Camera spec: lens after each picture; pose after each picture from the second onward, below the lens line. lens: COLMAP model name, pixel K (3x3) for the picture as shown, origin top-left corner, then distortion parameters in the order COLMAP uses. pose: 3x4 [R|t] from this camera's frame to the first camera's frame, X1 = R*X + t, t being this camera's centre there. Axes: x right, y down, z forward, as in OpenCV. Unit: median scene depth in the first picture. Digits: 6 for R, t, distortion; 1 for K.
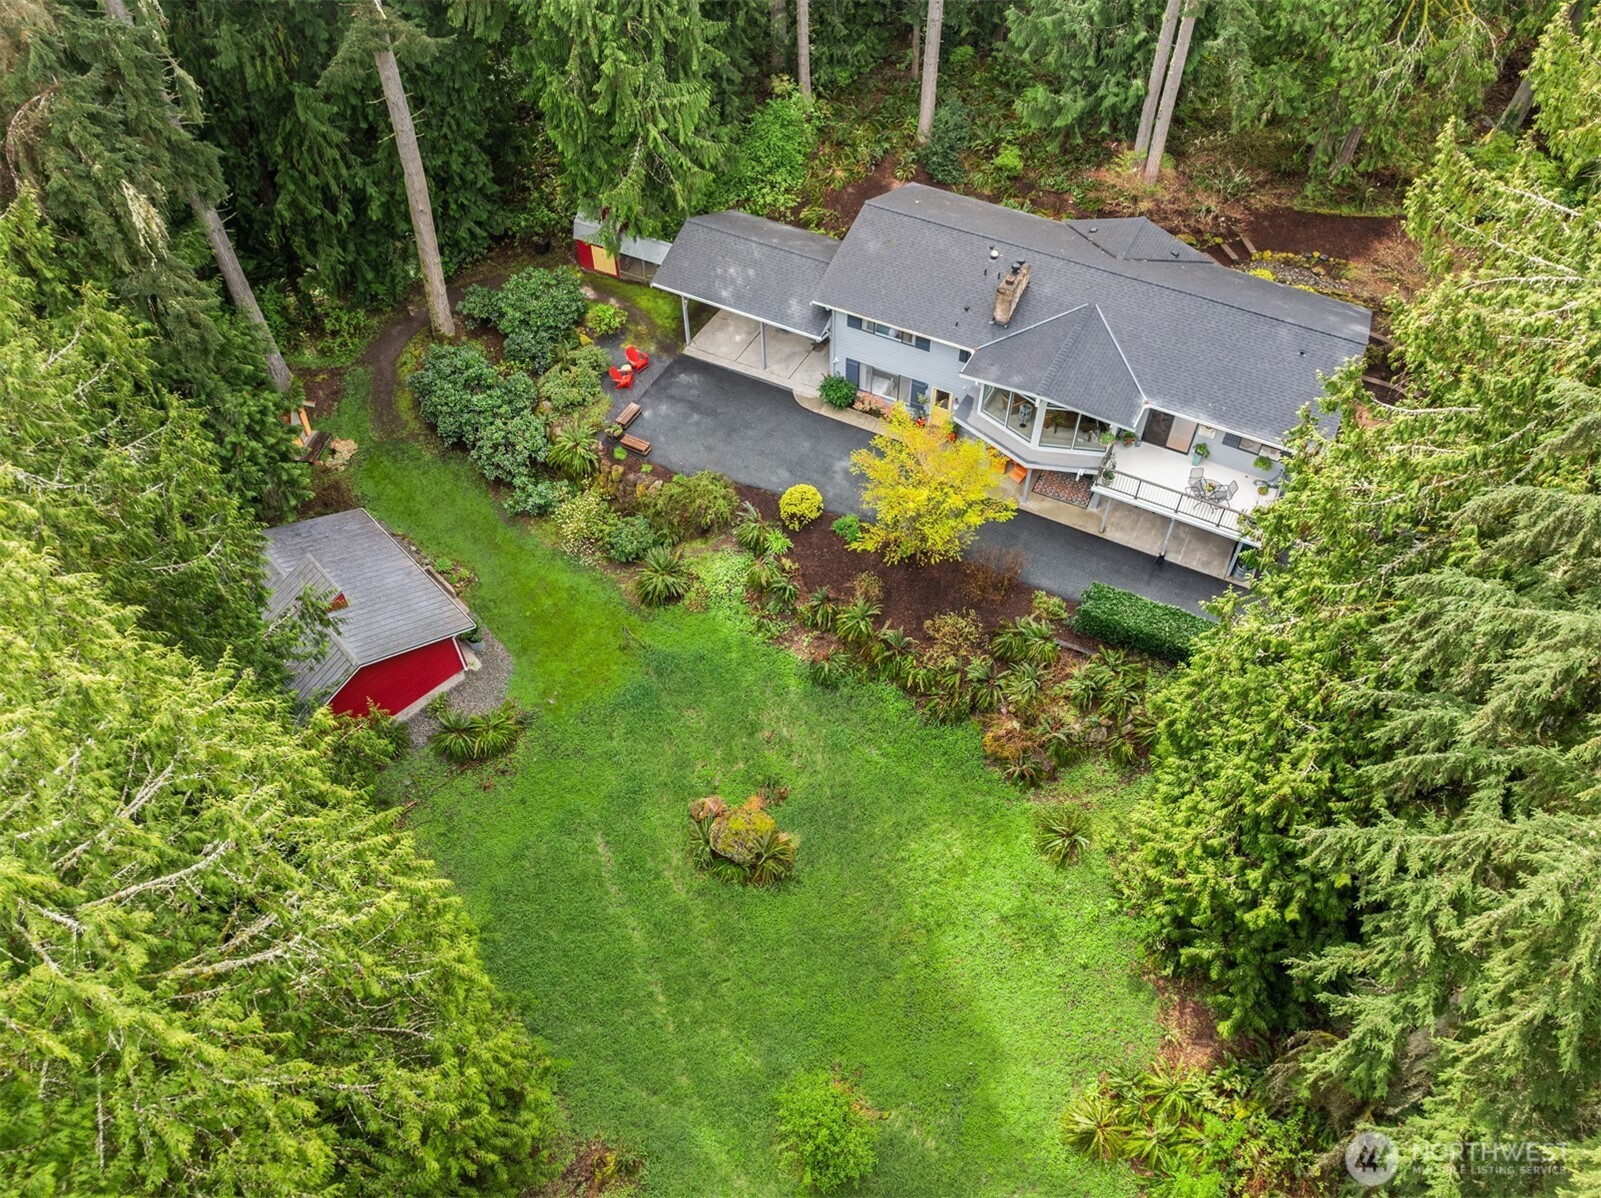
lens RADIAL K [[1149.1, 0, 803.0], [0, 1149.1, 597.9], [0, 0, 1]] dist [-0.012388, -0.000841]
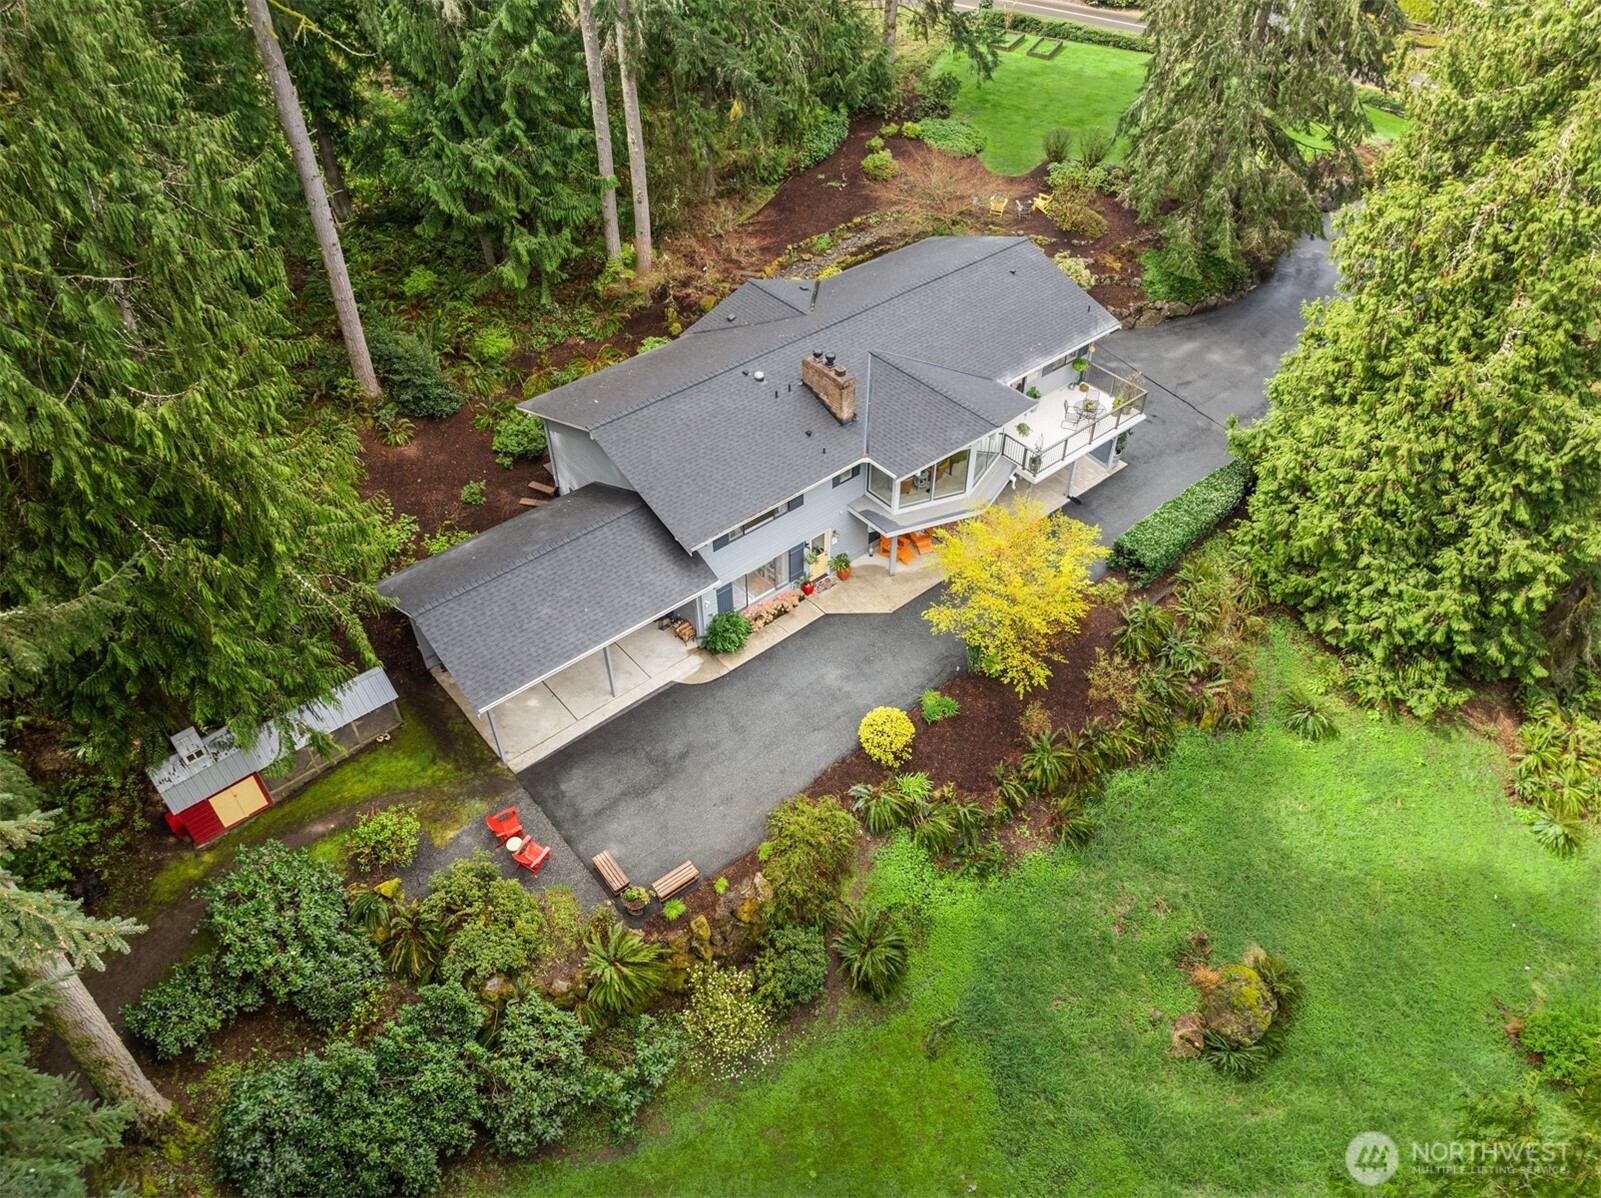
lens RADIAL K [[1149.1, 0, 800.2], [0, 1149.1, 598.4], [0, 0, 1]] dist [-0.012388, -0.000841]
pose [[0.349285, -0.620736, 0.701916, -0.501694], [0.702600, 0.669129, 0.242115, -0.366266], [-0.619962, 0.408599, 0.669846, 0.479407]]
